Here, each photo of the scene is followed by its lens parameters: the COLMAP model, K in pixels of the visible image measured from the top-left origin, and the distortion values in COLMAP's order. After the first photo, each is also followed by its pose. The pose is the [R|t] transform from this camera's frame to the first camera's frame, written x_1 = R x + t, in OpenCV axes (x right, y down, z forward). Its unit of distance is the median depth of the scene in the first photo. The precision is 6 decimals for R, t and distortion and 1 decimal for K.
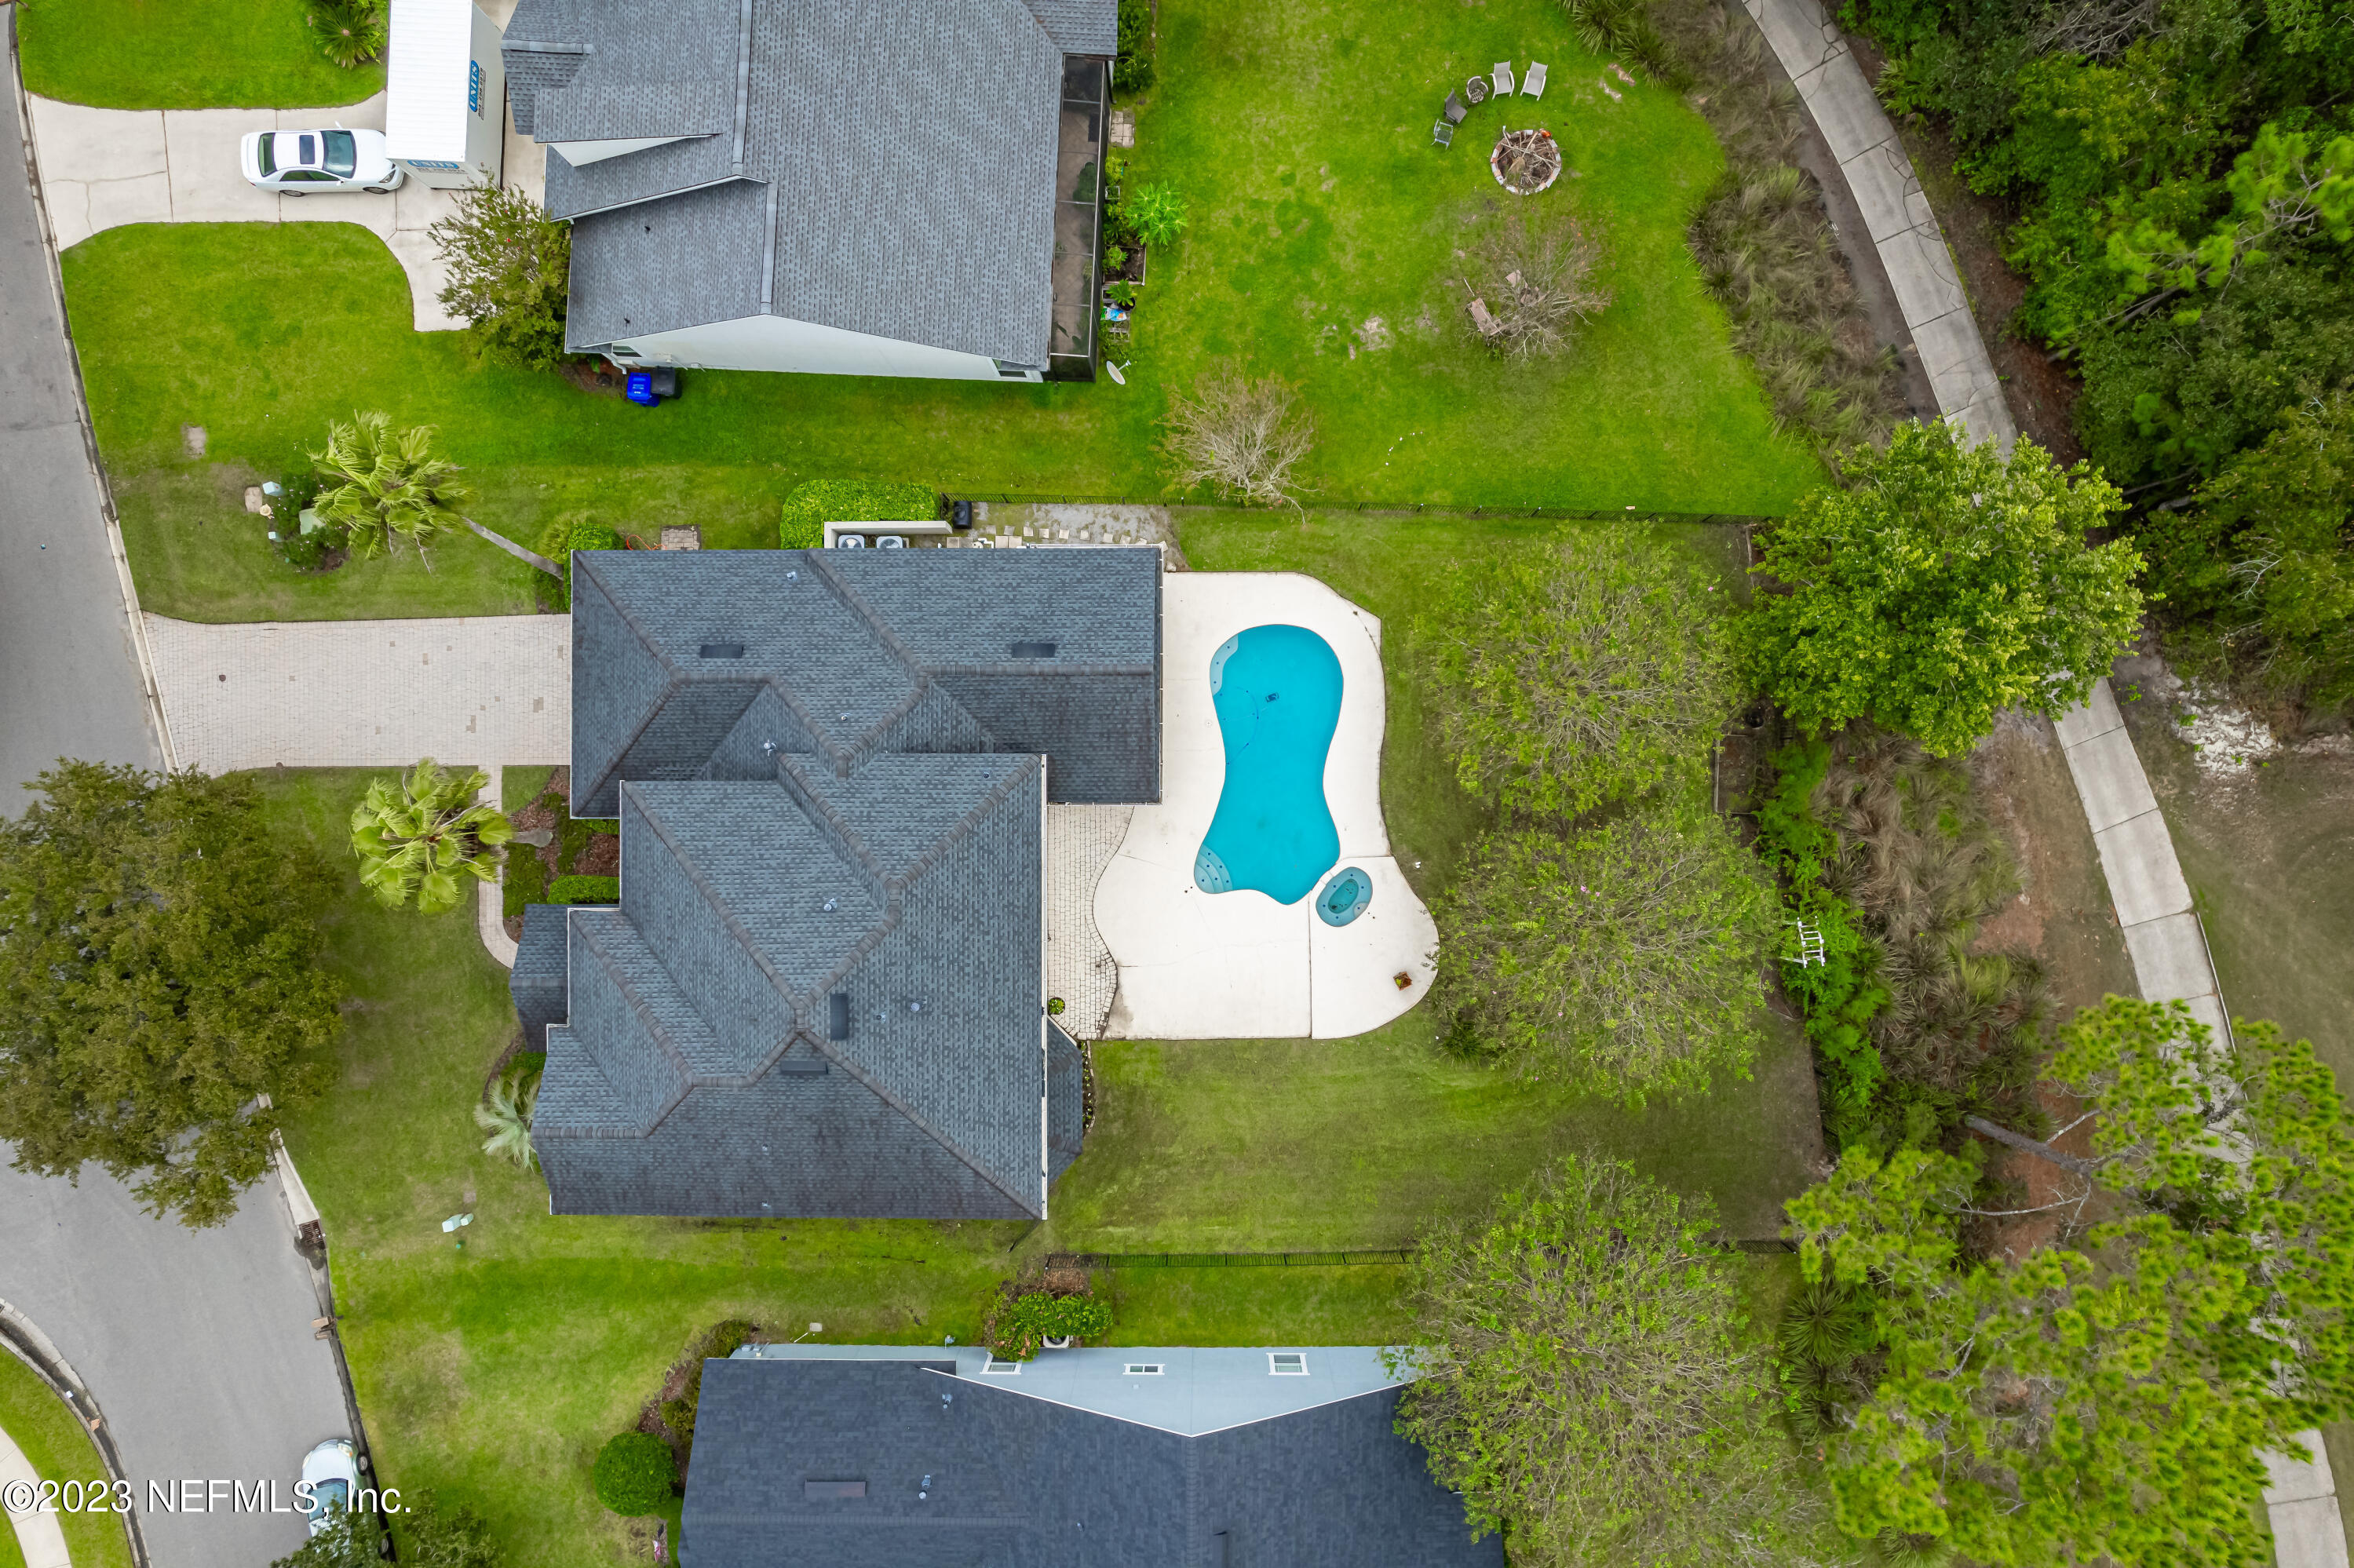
lens RADIAL K [[1499.1, 0, 1209.3], [0, 1499.1, 792.8], [0, 0, 1]] dist [-0.075620, 0.072890]
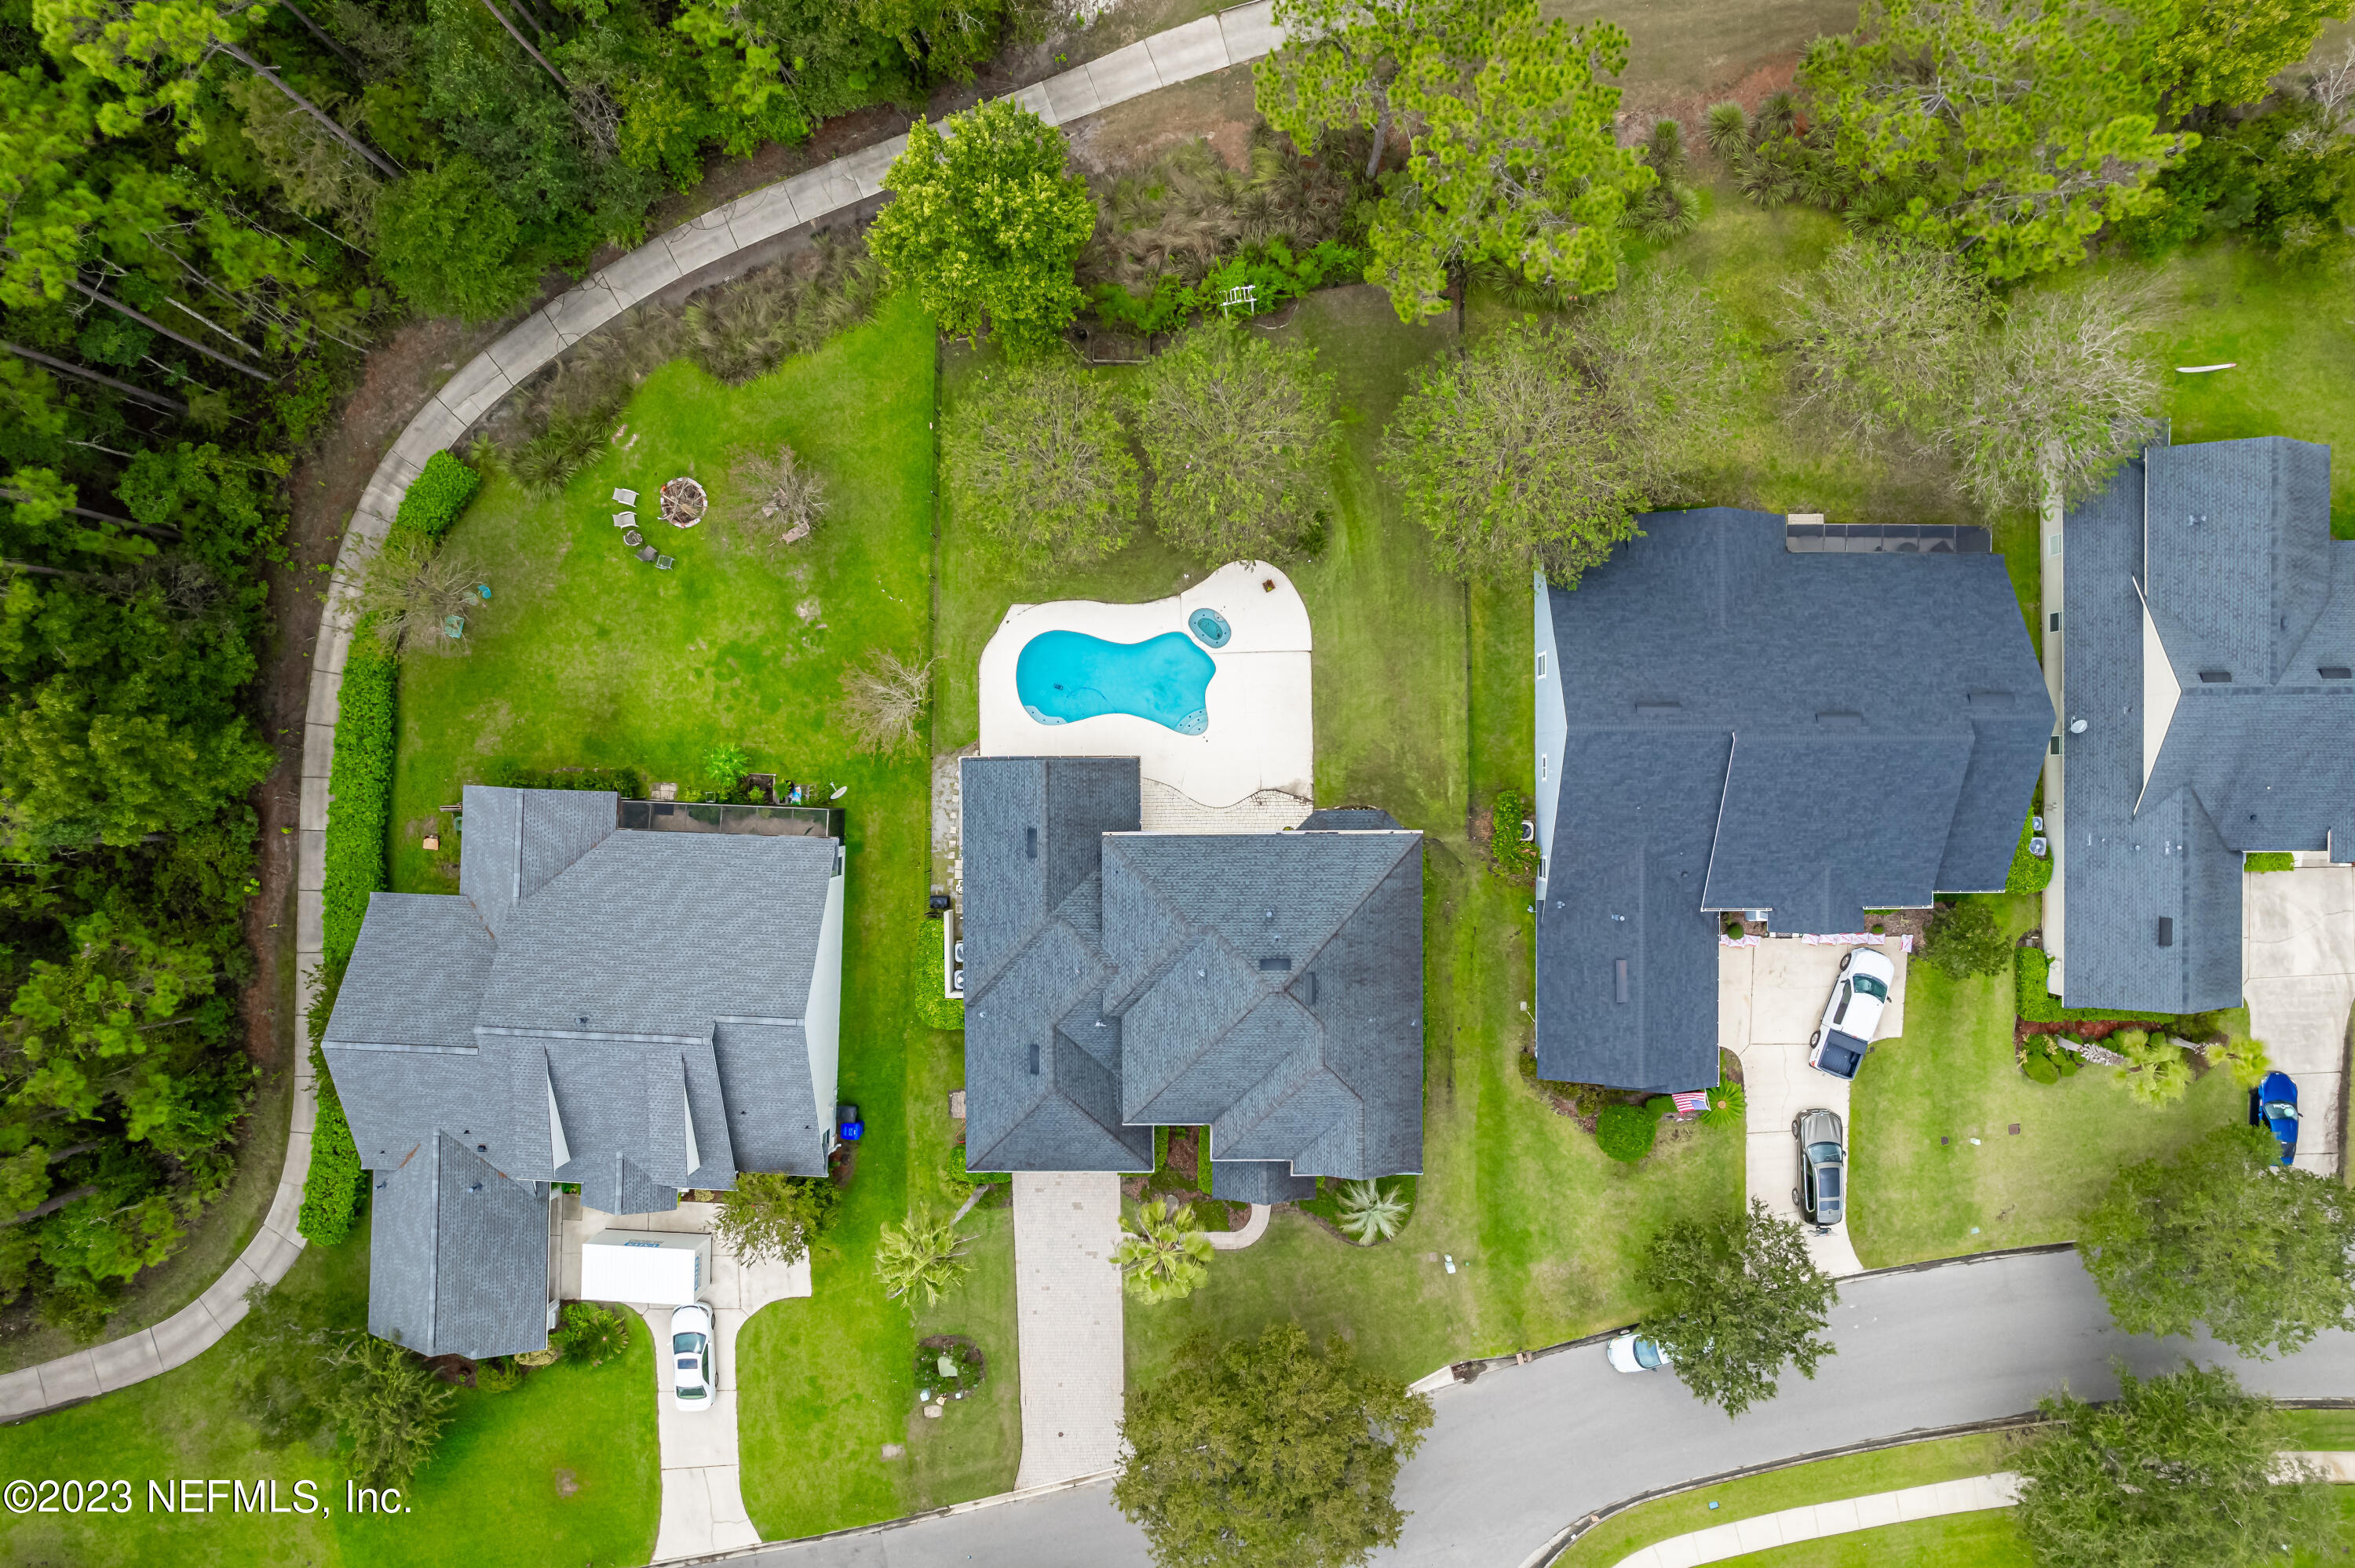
lens RADIAL K [[1499.7, 0, 1209.8], [0, 1499.7, 792.8], [0, 0, 1]] dist [-0.075620, 0.072890]
pose [[-0.007122, -0.999907, -0.011669, -0.047472], [0.999949, -0.007038, -0.007200, 0.078860], [0.007117, -0.011720, 0.999906, -0.404555]]
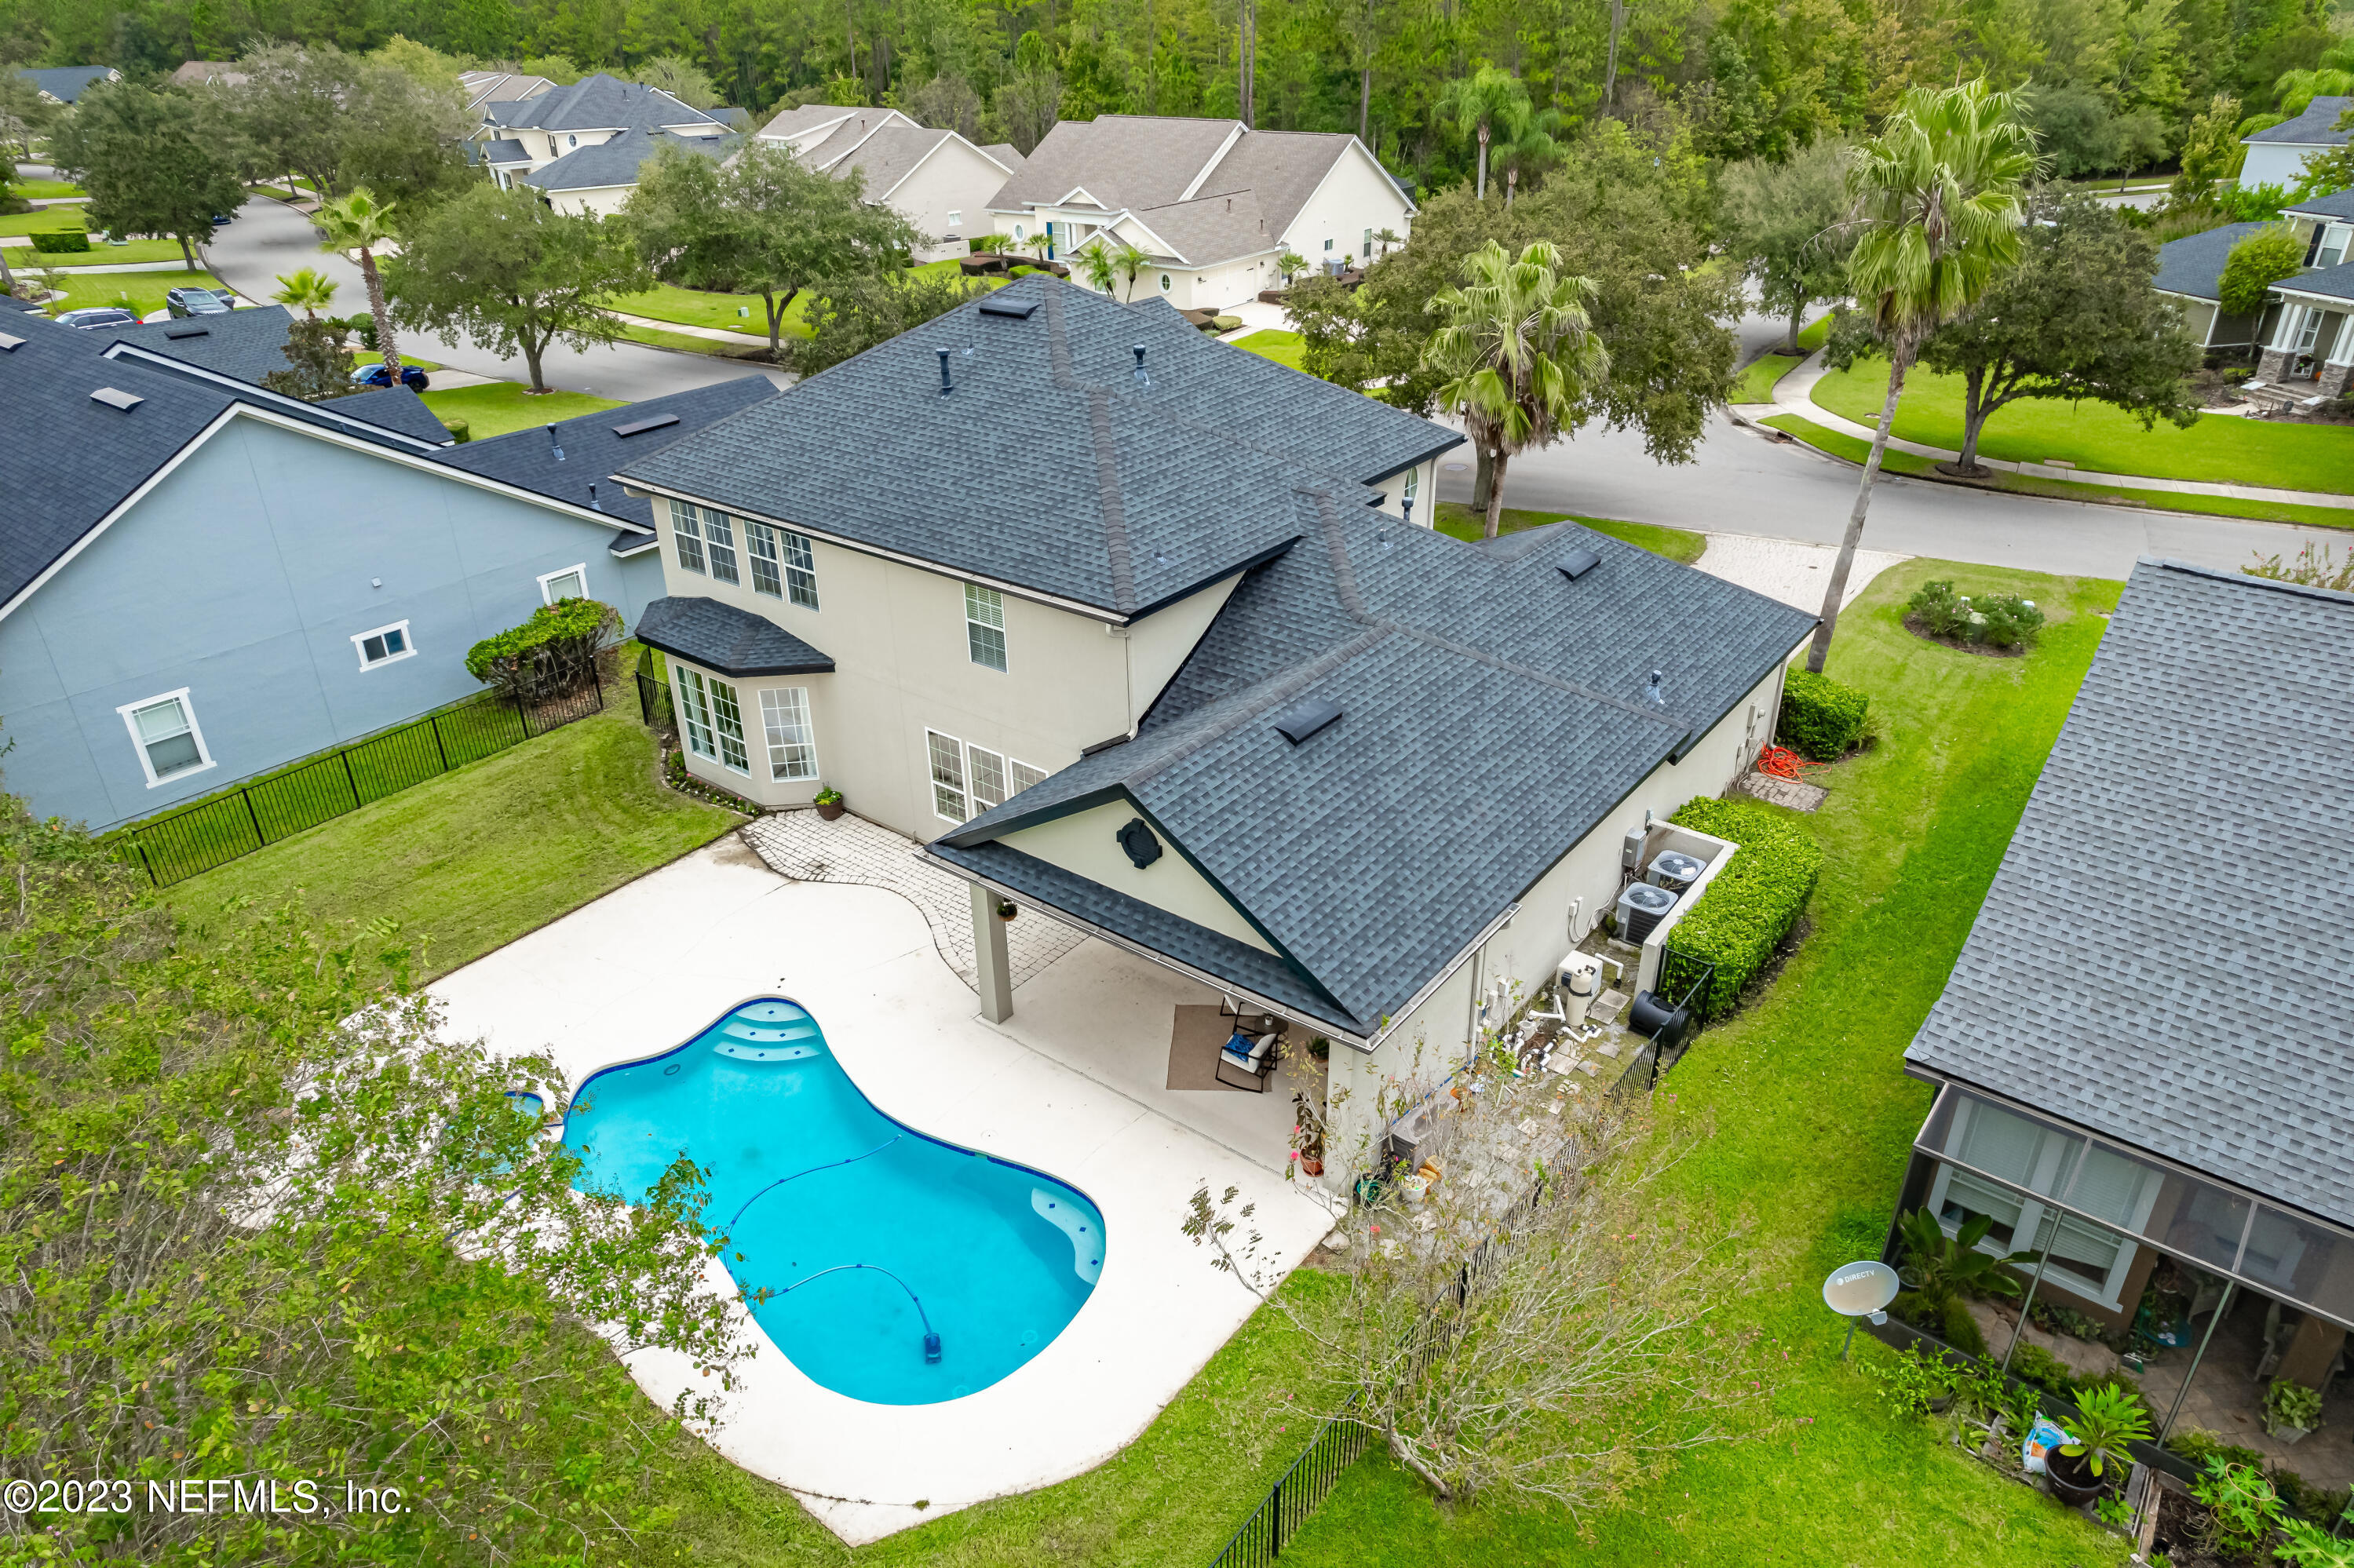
lens RADIAL K [[1499.1, 0, 1209.3], [0, 1499.1, 792.8], [0, 0, 1]] dist [-0.075620, 0.072890]
pose [[-0.597273, 0.375957, -0.708464, 0.234935], [-0.802020, -0.274016, 0.530734, -0.304809], [0.005403, 0.885195, 0.465188, 0.710221]]
